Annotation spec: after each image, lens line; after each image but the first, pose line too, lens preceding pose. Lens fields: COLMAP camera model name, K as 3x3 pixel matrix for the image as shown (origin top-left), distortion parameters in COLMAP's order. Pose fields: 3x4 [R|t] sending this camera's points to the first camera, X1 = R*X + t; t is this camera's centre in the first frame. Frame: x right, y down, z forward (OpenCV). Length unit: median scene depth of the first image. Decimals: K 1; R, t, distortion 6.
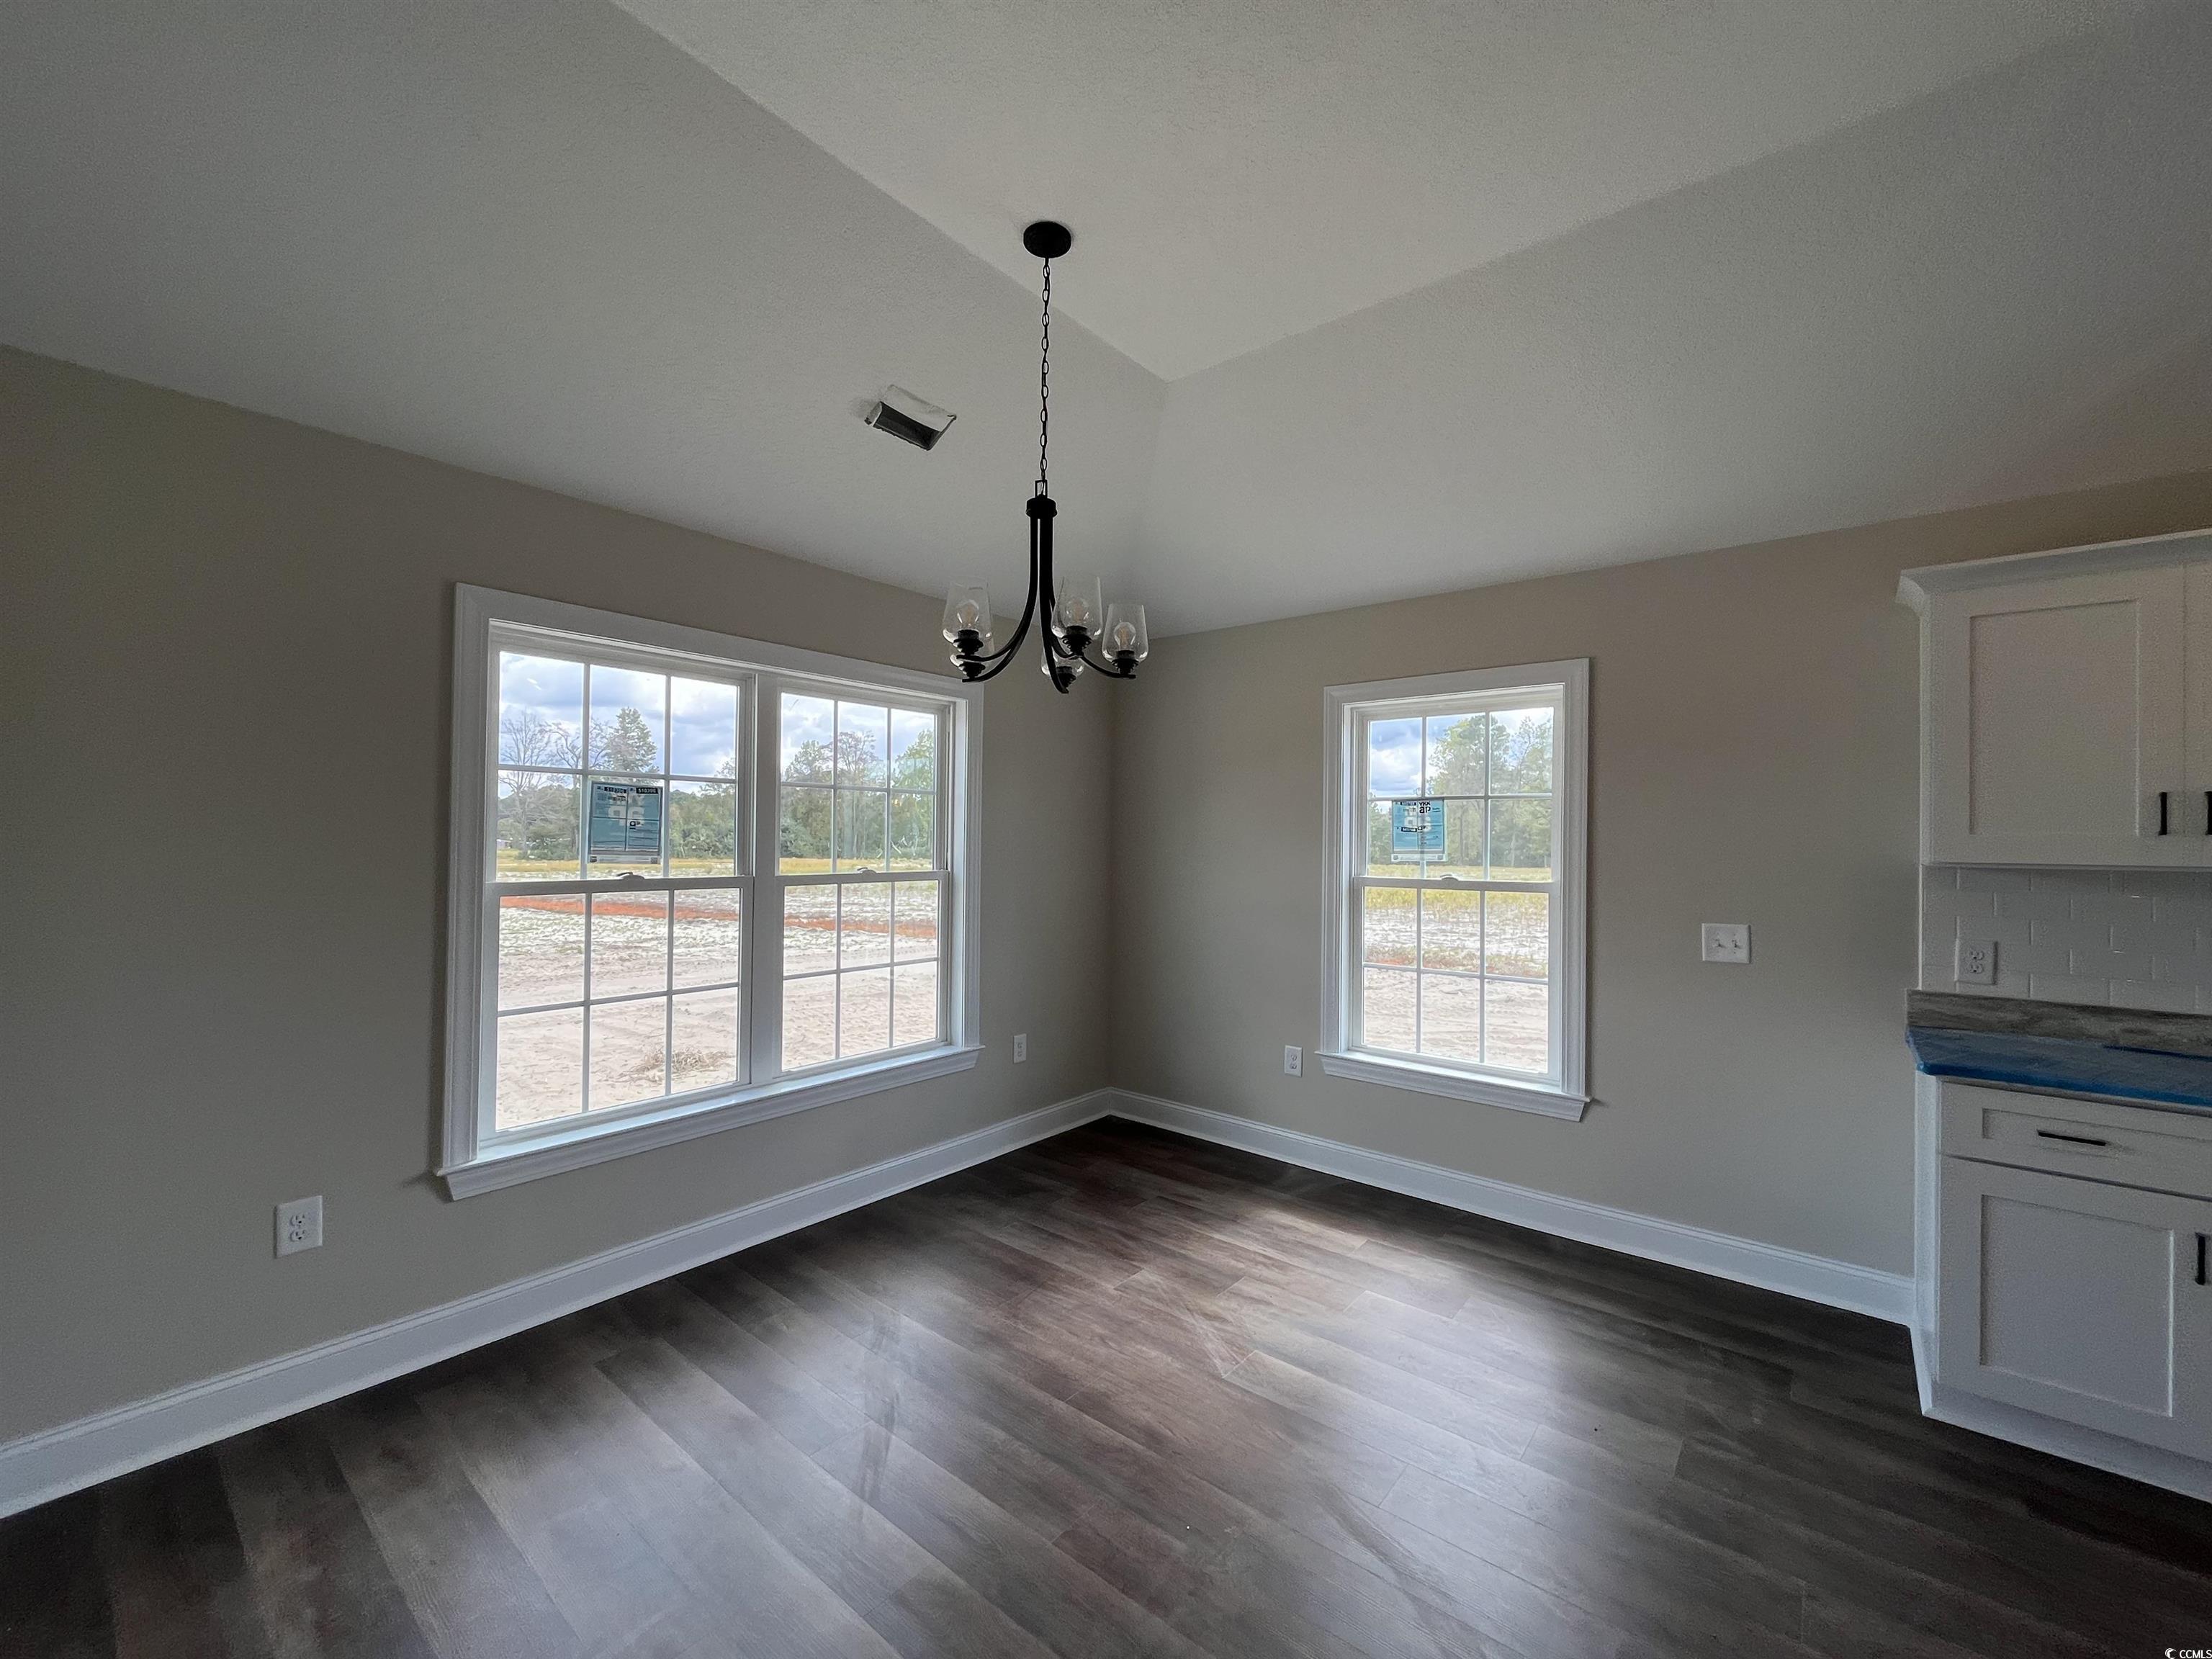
lens RADIAL K [[891.4, 0, 1106.0], [0, 891.4, 829.5], [0, 0, 1]] dist [-0.001955, -0.000592]
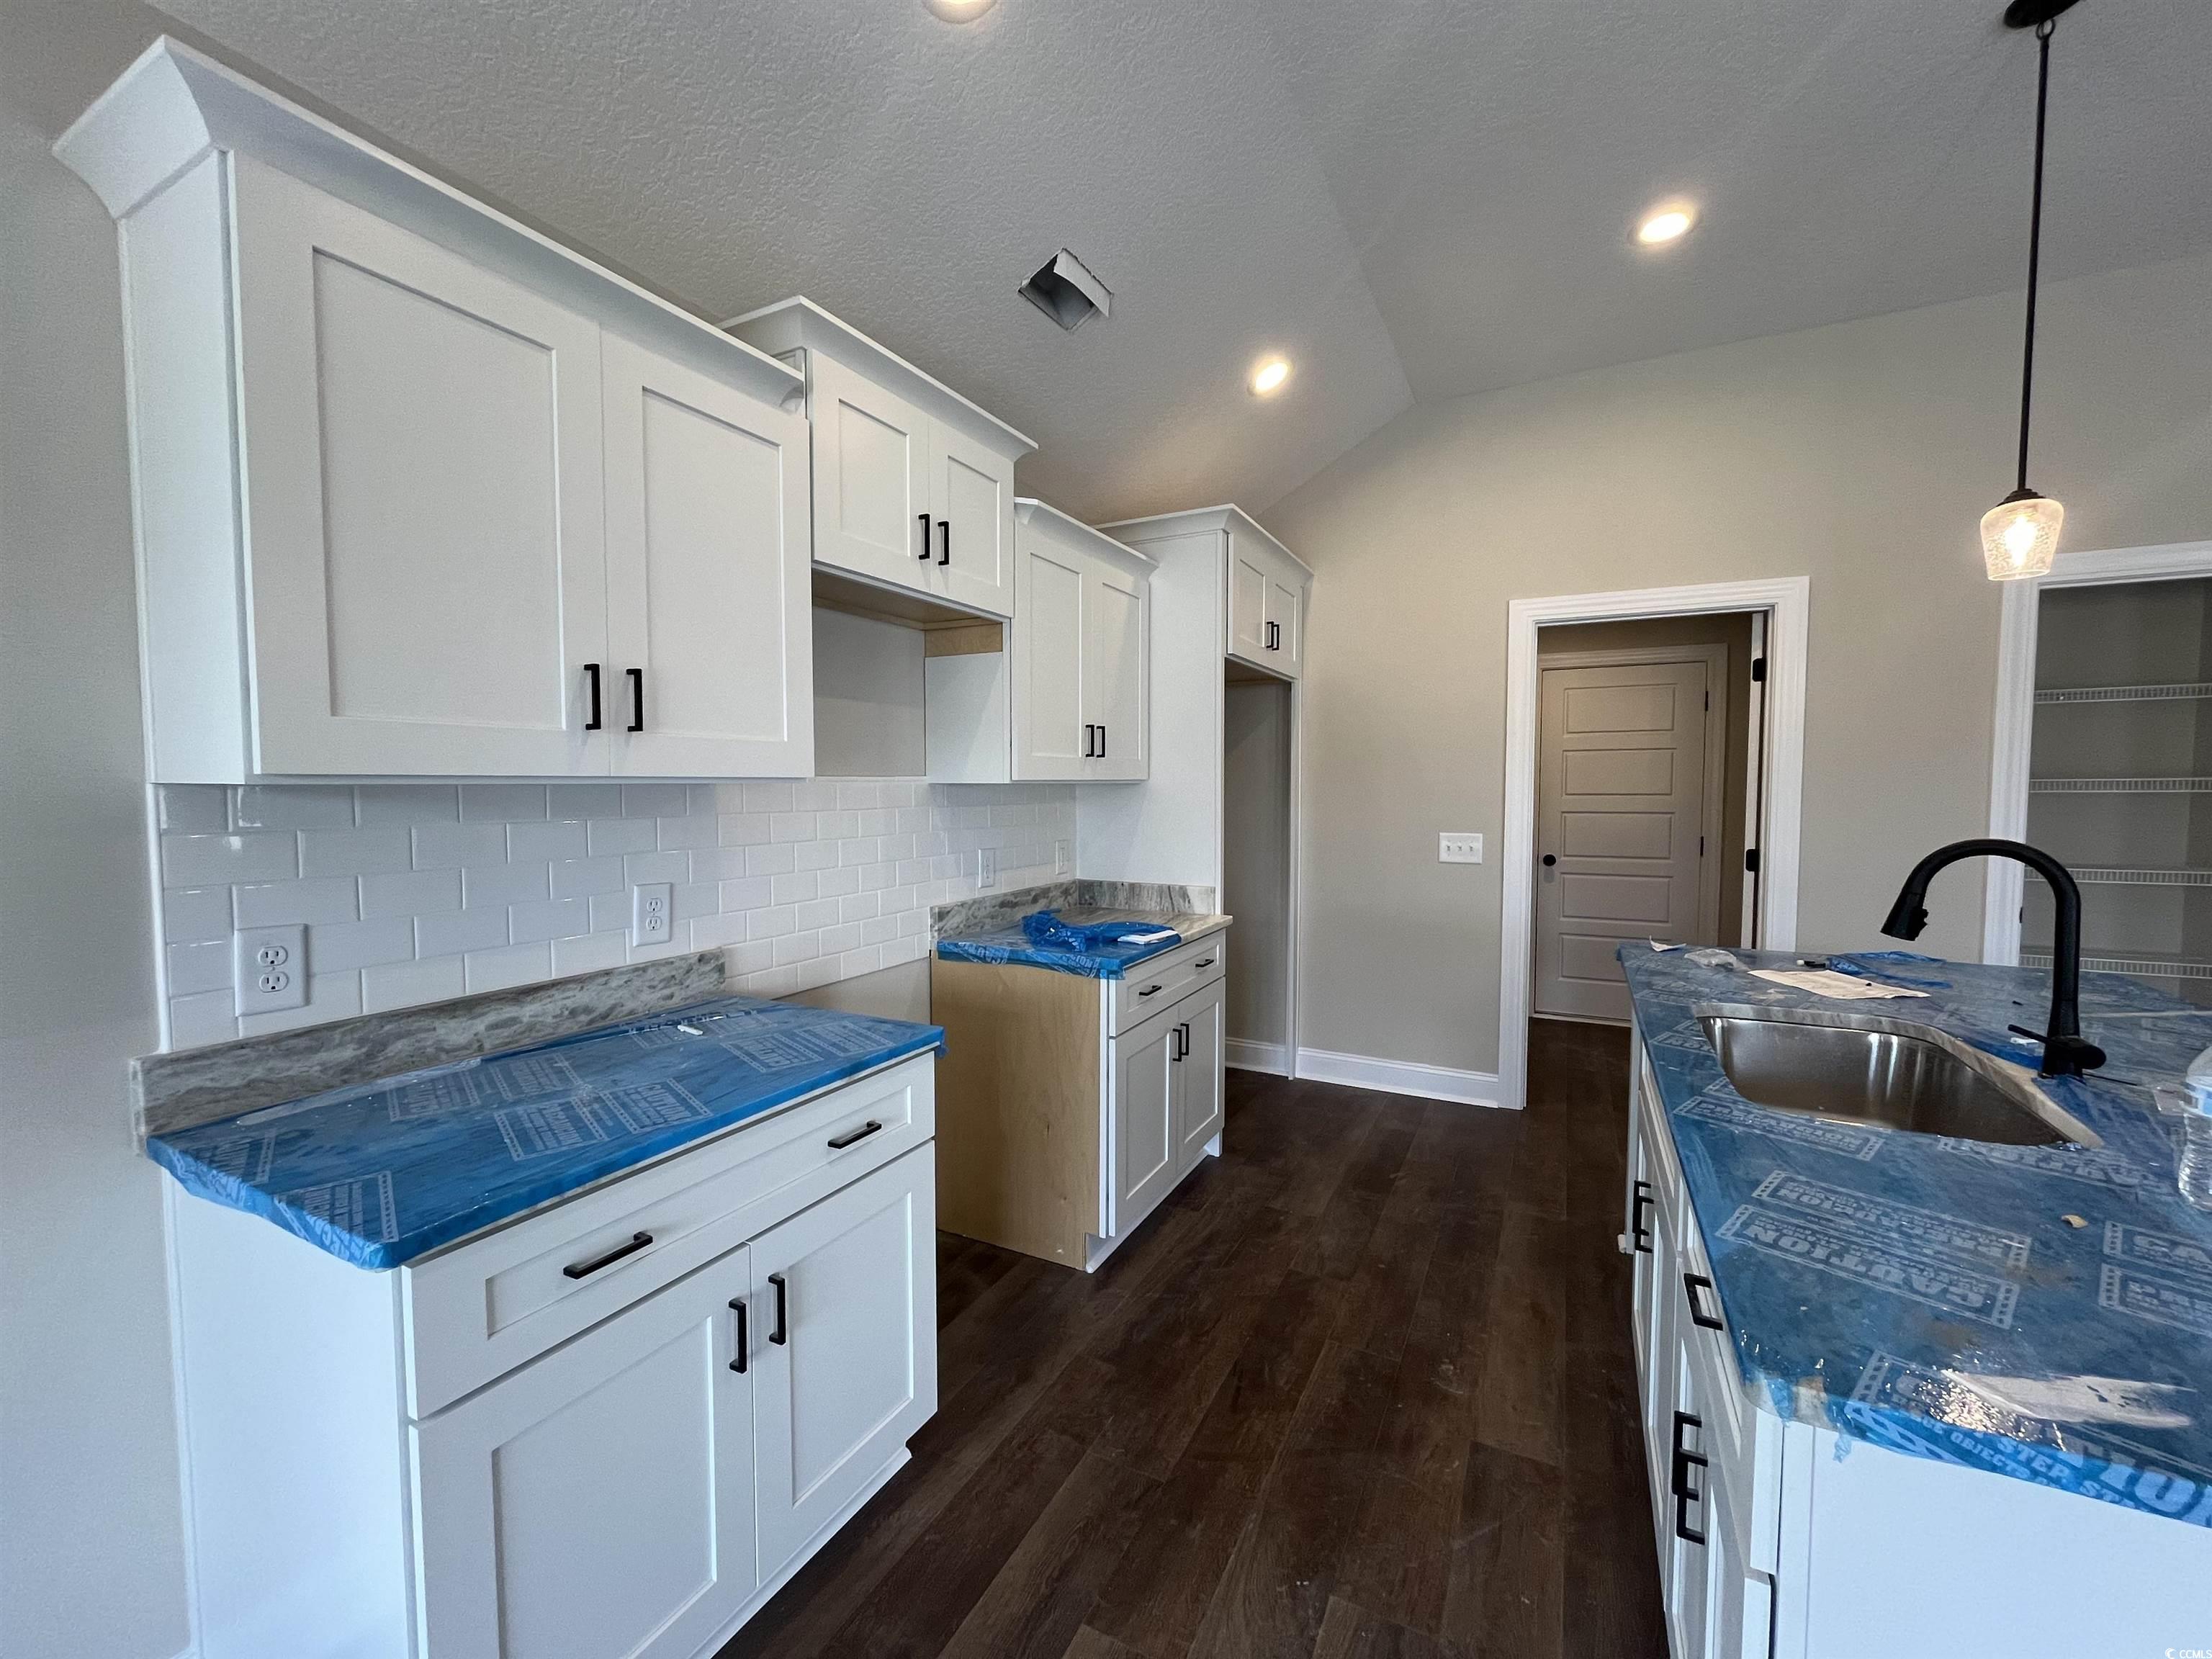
lens RADIAL K [[891.4, 0, 1106.0], [0, 891.4, 829.5], [0, 0, 1]] dist [-0.001955, -0.000592]
pose [[-0.203248, -0.063335, 0.977077, 0.301445], [-0.015324, 0.997989, 0.061503, 0.022531], [-0.979007, -0.002472, -0.203809, 0.501553]]
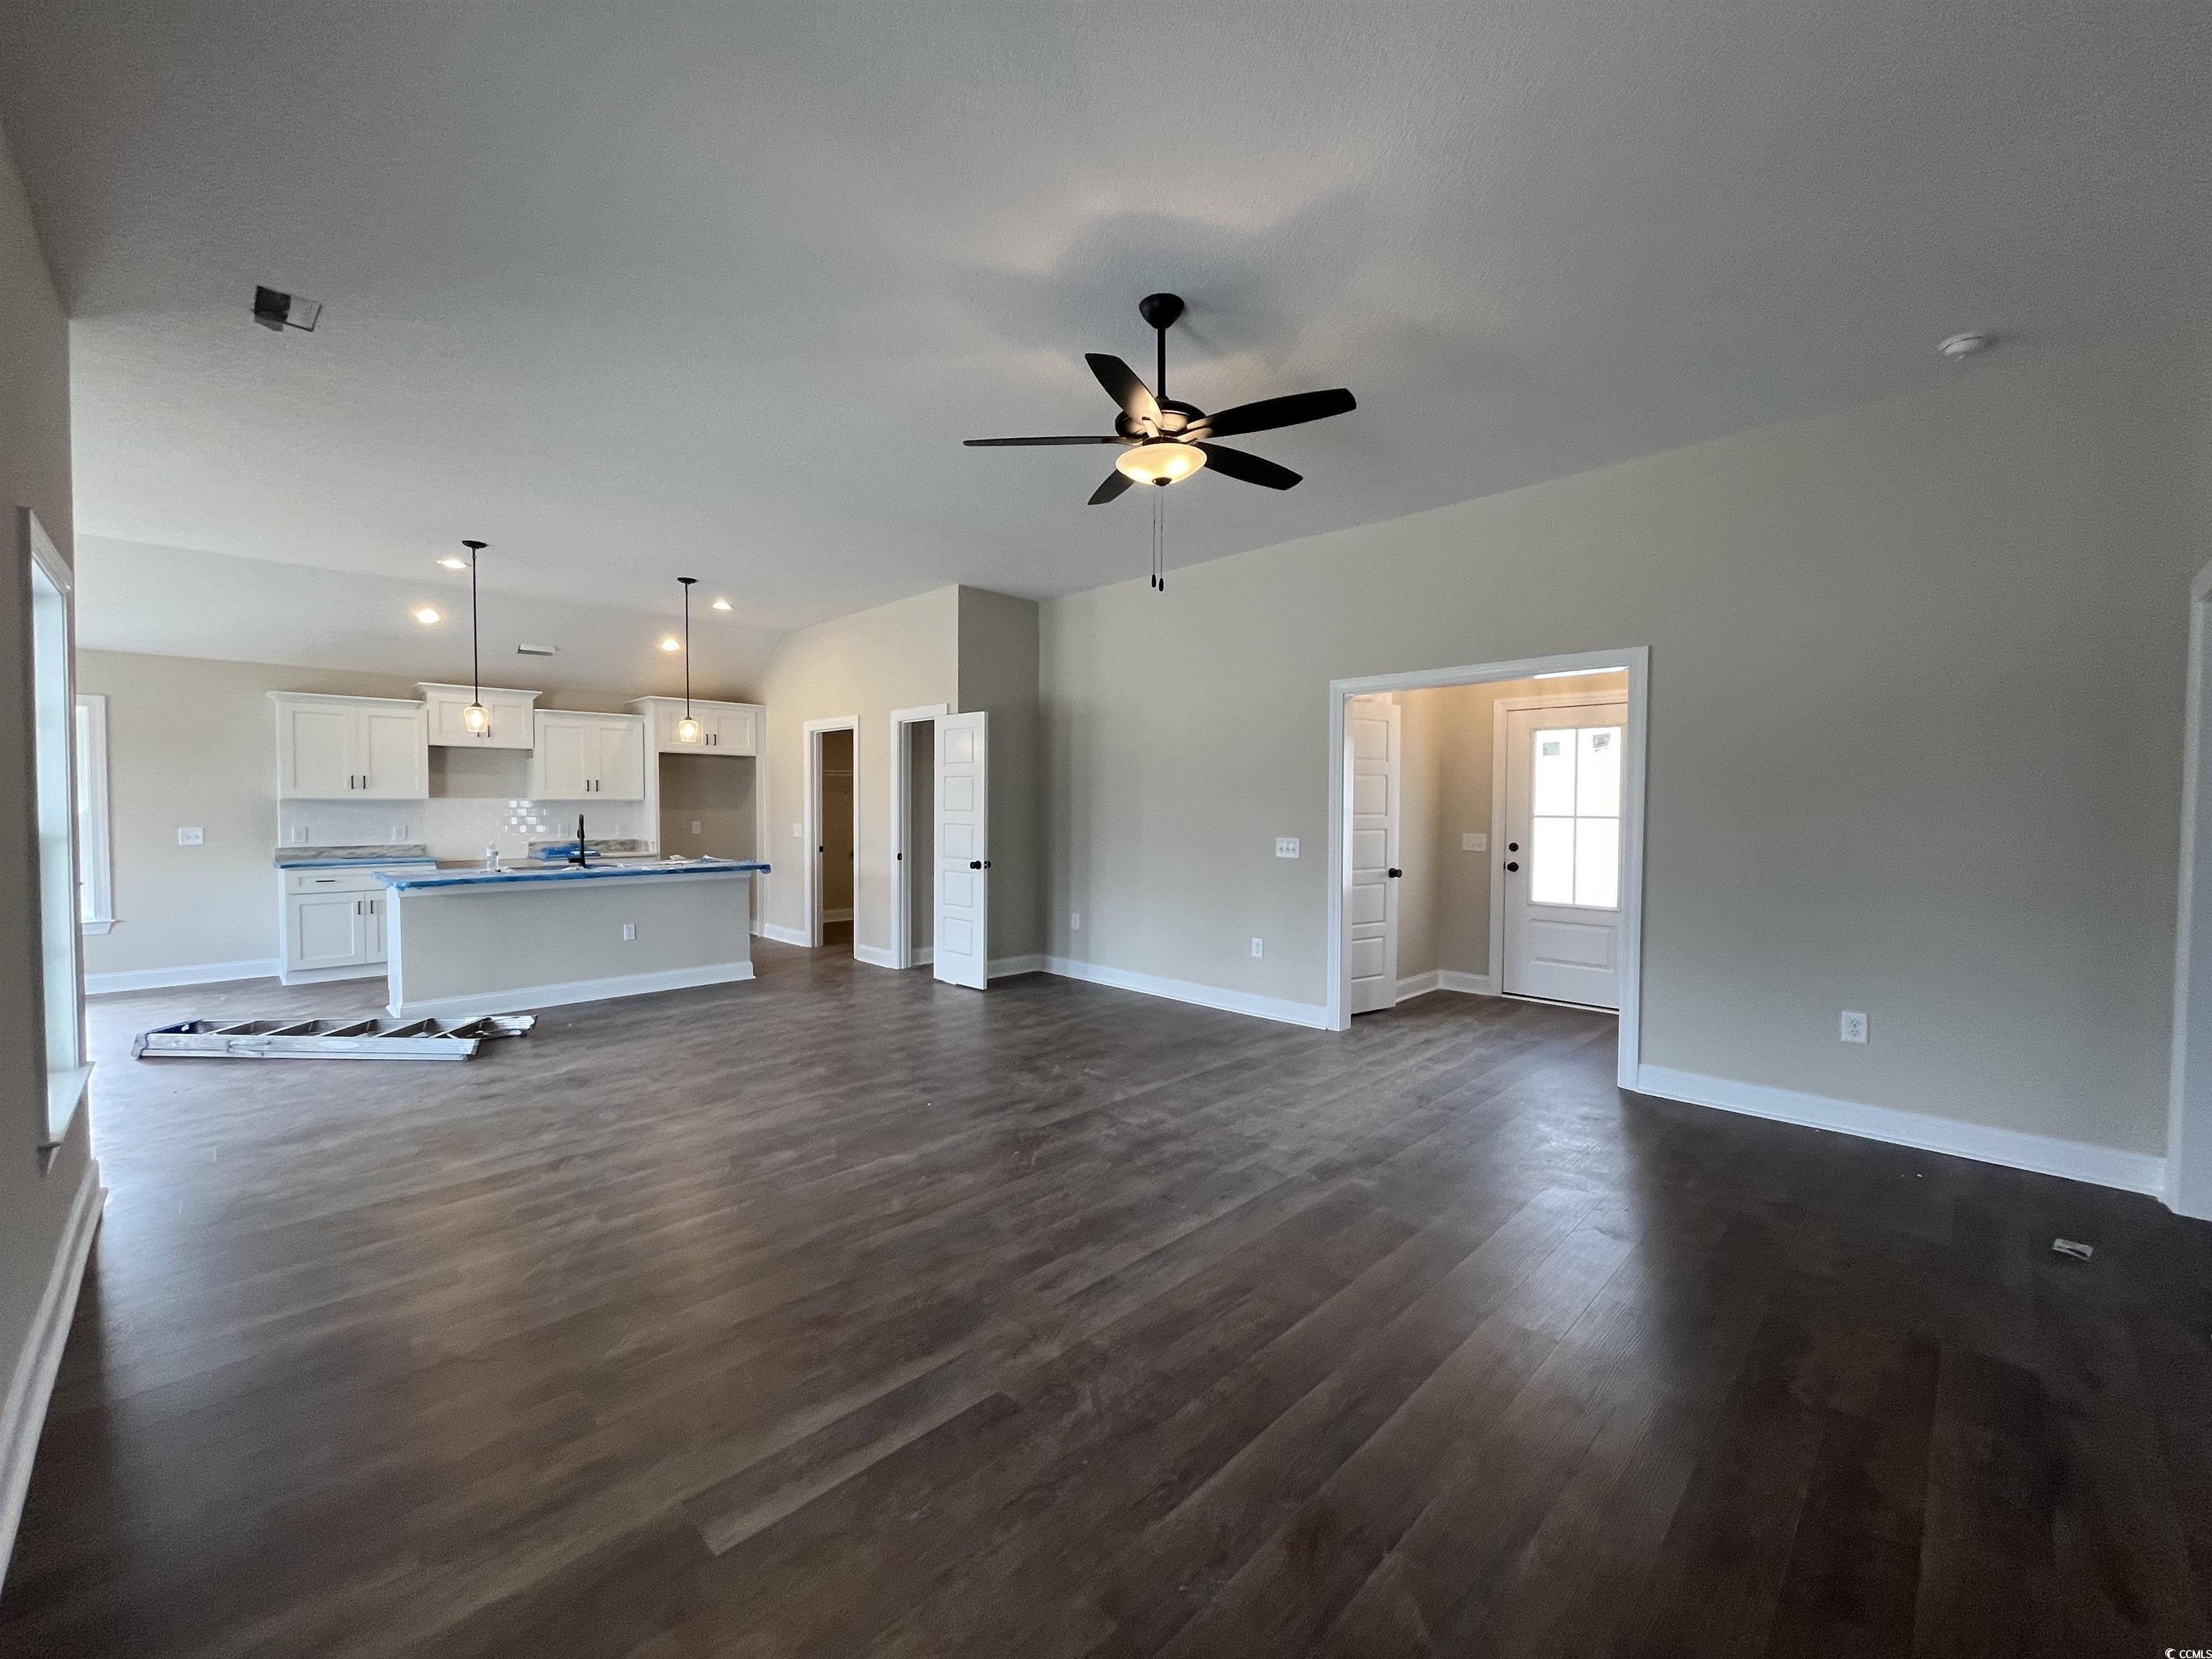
lens RADIAL K [[891.4, 0, 1106.0], [0, 891.4, 829.5], [0, 0, 1]] dist [-0.001955, -0.000592]
pose [[0.094553, -0.042966, 0.994592, -1.189654], [-0.016166, 0.998870, 0.044688, -0.023399], [-0.995389, -0.020304, 0.093752, -1.360661]]
